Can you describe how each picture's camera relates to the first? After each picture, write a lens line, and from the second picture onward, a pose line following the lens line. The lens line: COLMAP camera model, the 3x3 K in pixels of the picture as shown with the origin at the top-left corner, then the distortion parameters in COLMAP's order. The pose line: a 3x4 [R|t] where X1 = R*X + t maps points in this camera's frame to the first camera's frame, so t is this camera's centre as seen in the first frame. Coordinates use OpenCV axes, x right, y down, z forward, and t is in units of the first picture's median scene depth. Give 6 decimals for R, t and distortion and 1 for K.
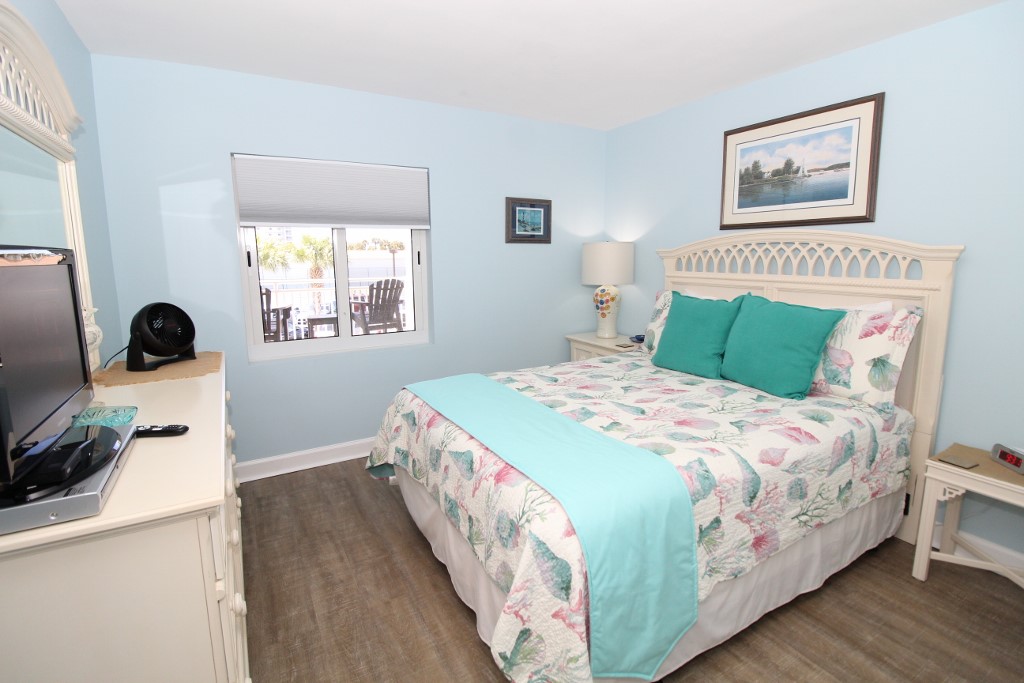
lens RADIAL K [[472.4, 0, 509.8], [0, 472.4, 321.7], [0, 0, 1]] dist [0.003599, -0.015314]
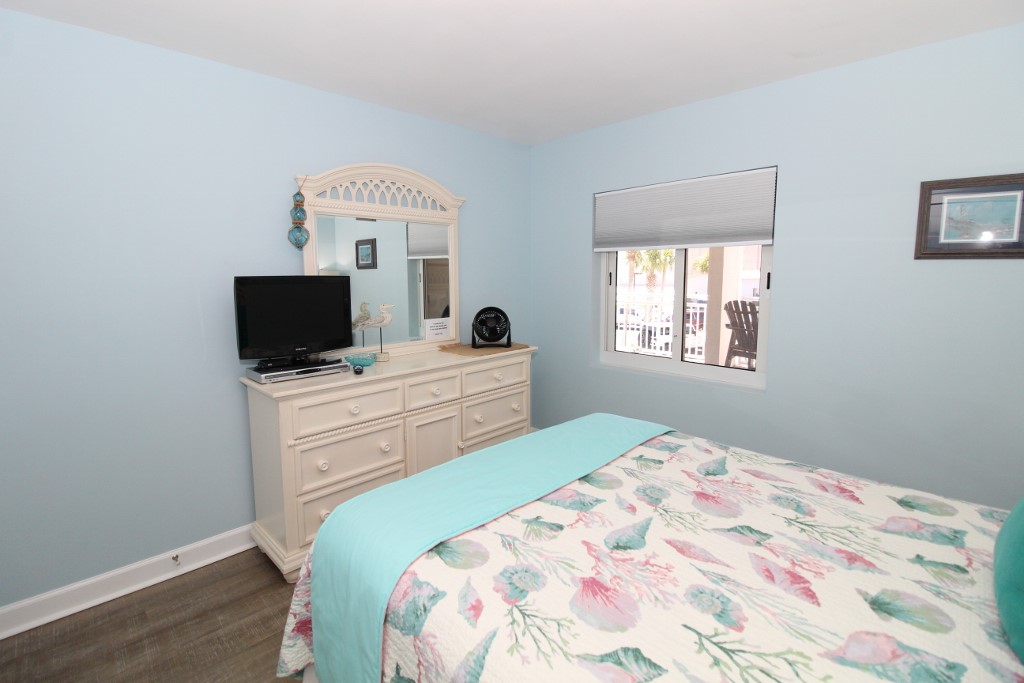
lens RADIAL K [[472.4, 0, 509.8], [0, 472.4, 321.7], [0, 0, 1]] dist [0.003599, -0.015314]
pose [[0.253330, 0.105065, -0.961658, 0.614508], [-0.133410, 0.988380, 0.072840, -0.091371], [0.958137, 0.109842, 0.264403, 0.519567]]
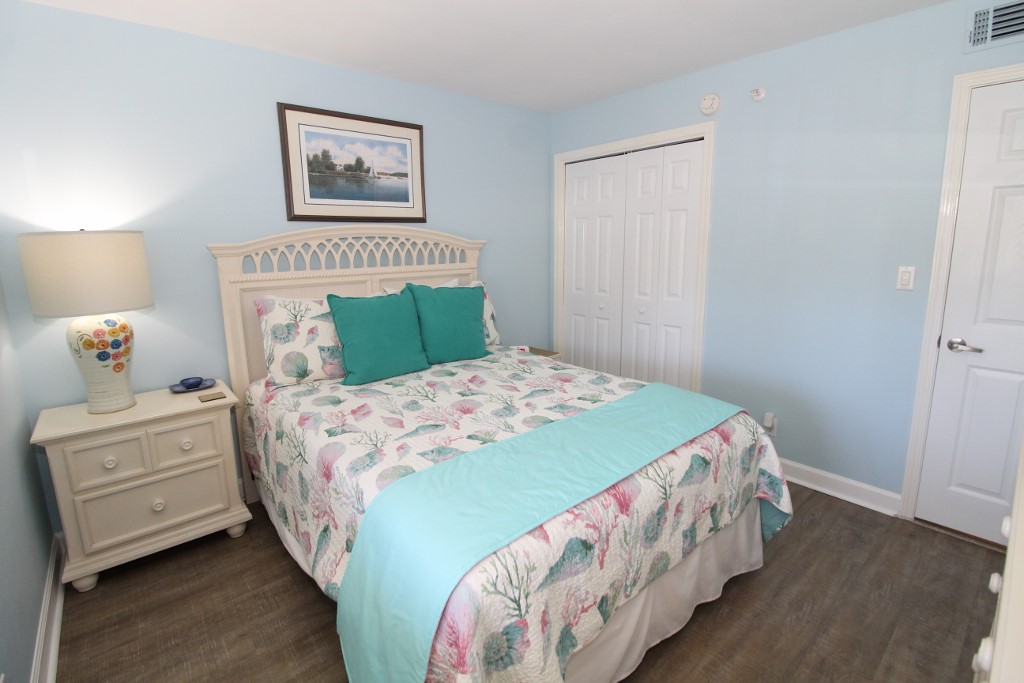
lens RADIAL K [[473.4, 0, 512.4], [0, 473.4, 322.0], [0, 0, 1]] dist [0.000104, -0.015624]
pose [[-0.187015, -0.152800, 0.970401, -0.572740], [0.156595, 0.970561, 0.183004, -0.134025], [-0.969796, 0.186184, -0.157581, 0.942216]]
